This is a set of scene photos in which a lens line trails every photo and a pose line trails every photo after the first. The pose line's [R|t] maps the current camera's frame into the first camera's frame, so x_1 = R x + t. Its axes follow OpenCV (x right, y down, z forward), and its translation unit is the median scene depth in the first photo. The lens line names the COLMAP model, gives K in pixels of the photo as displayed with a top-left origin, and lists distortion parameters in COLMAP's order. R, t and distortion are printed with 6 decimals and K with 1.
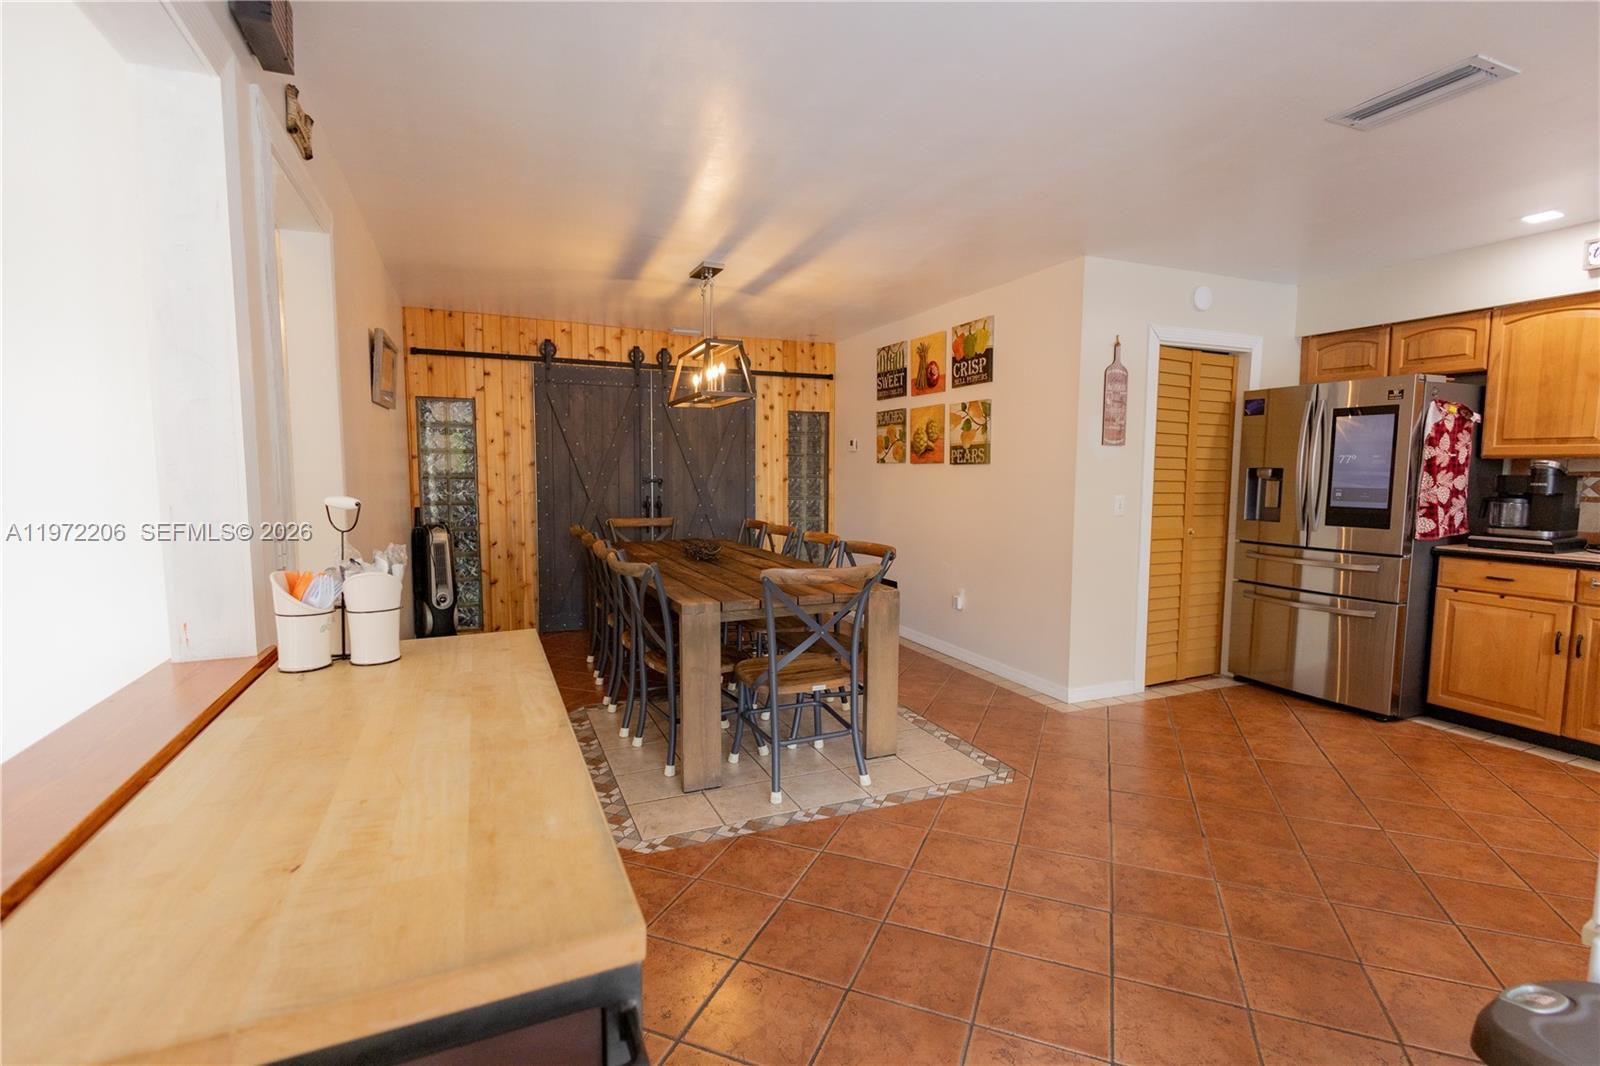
lens RADIAL K [[742.9, 0, 800.7], [0, 742.9, 534.0], [0, 0, 1]] dist [0.000411, 0.001271]
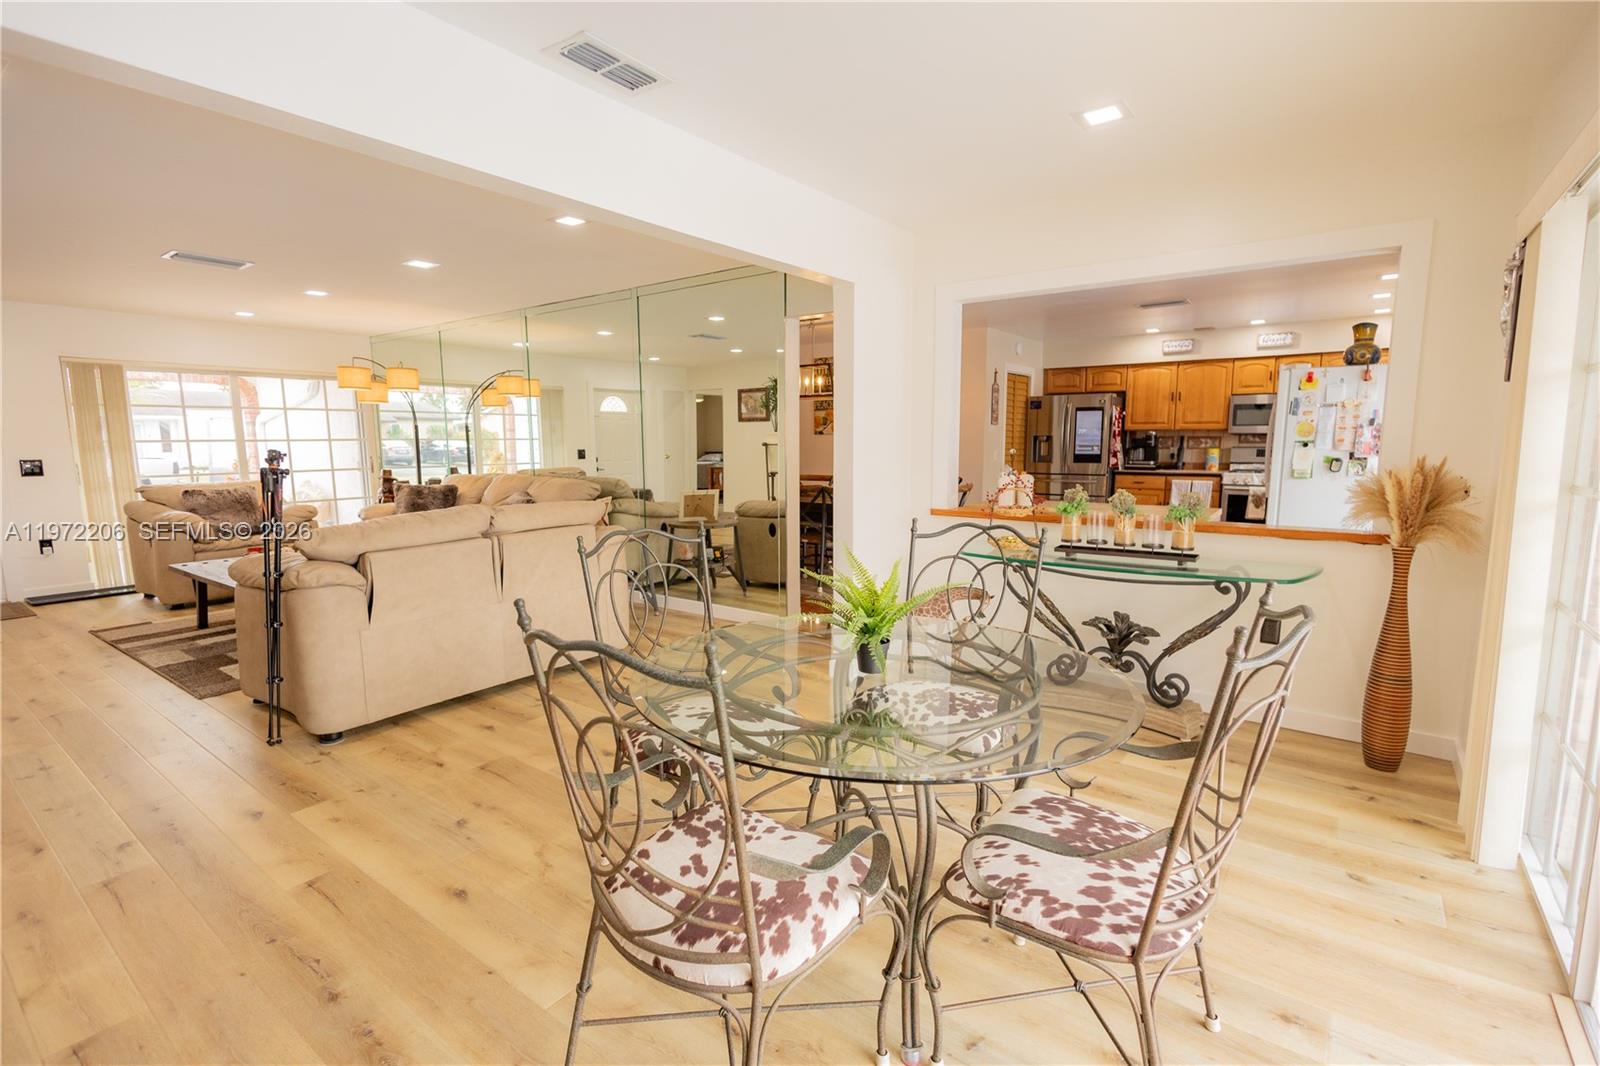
lens RADIAL K [[742.9, 0, 795.0], [0, 742.9, 534.7], [0, 0, 1]] dist [0.000411, 0.001271]
pose [[0.868473, -0.072456, 0.490414, -1.110804], [0.052693, 0.997149, 0.054009, 0.038961], [-0.492929, -0.021064, 0.869815, -0.484356]]
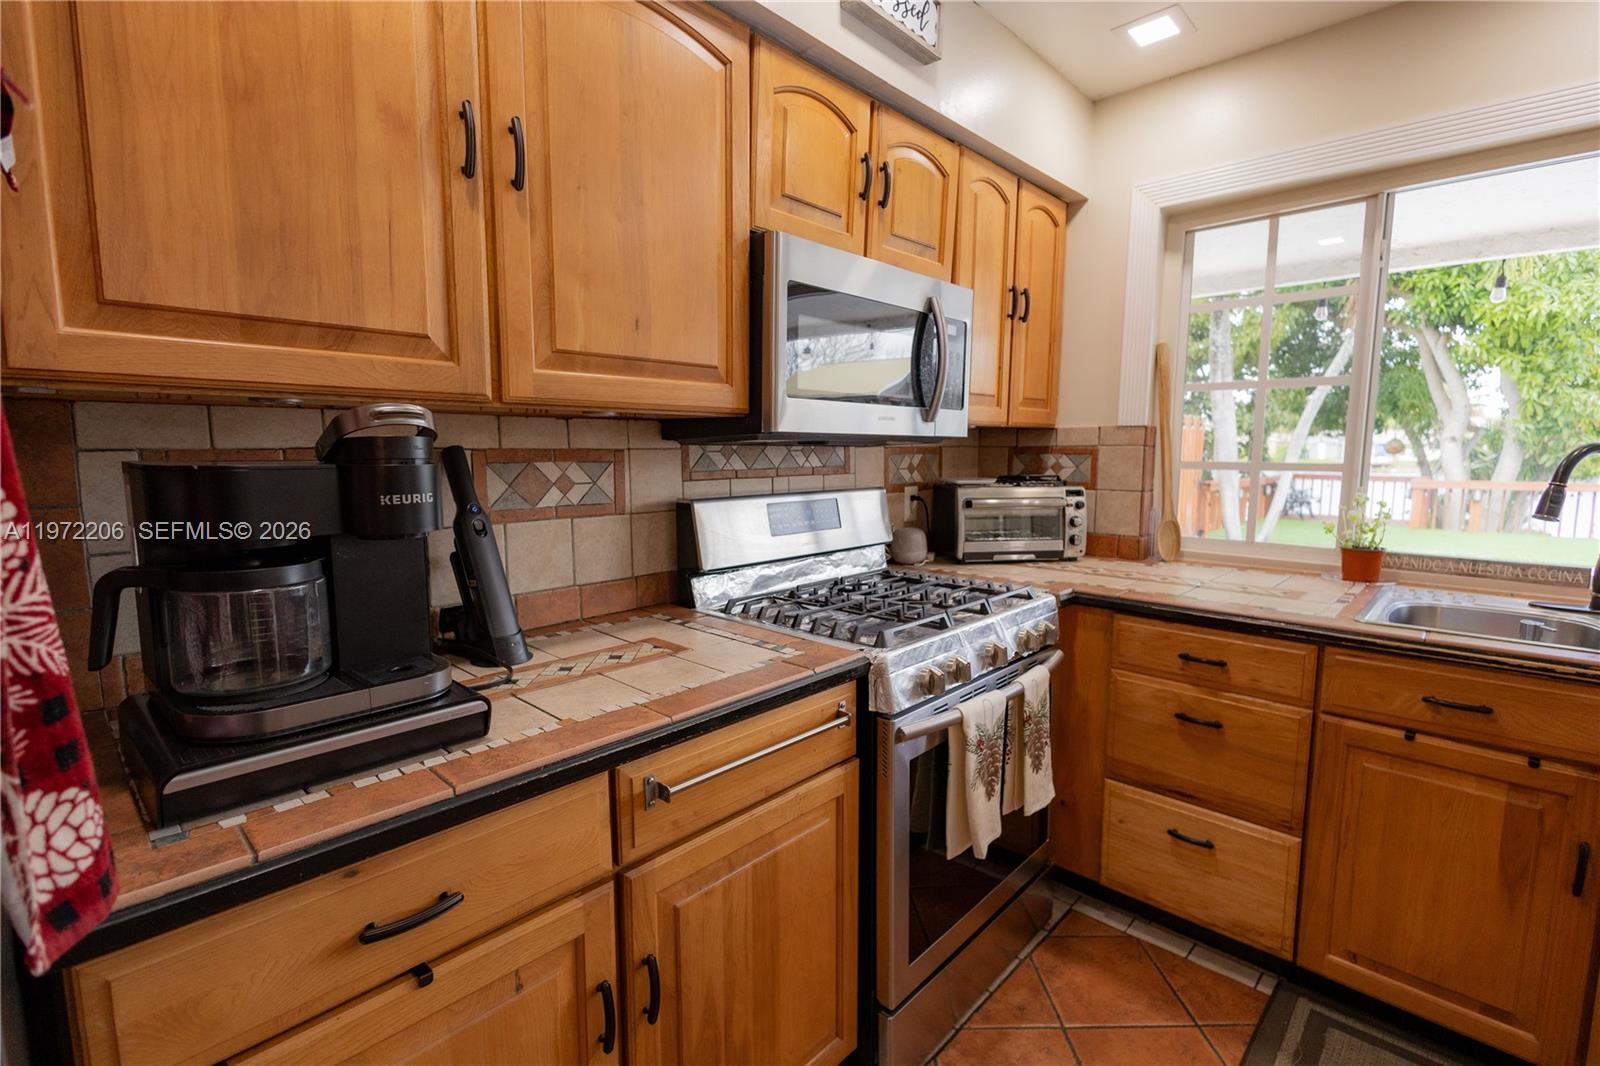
lens RADIAL K [[742.9, 0, 798.4], [0, 742.9, 531.7], [0, 0, 1]] dist [0.000411, 0.001271]
pose [[-0.393911, -0.109050, 0.912657, 0.663643], [0.074226, 0.985920, 0.149840, -0.078925], [-0.916147, 0.126767, -0.380270, 0.915135]]
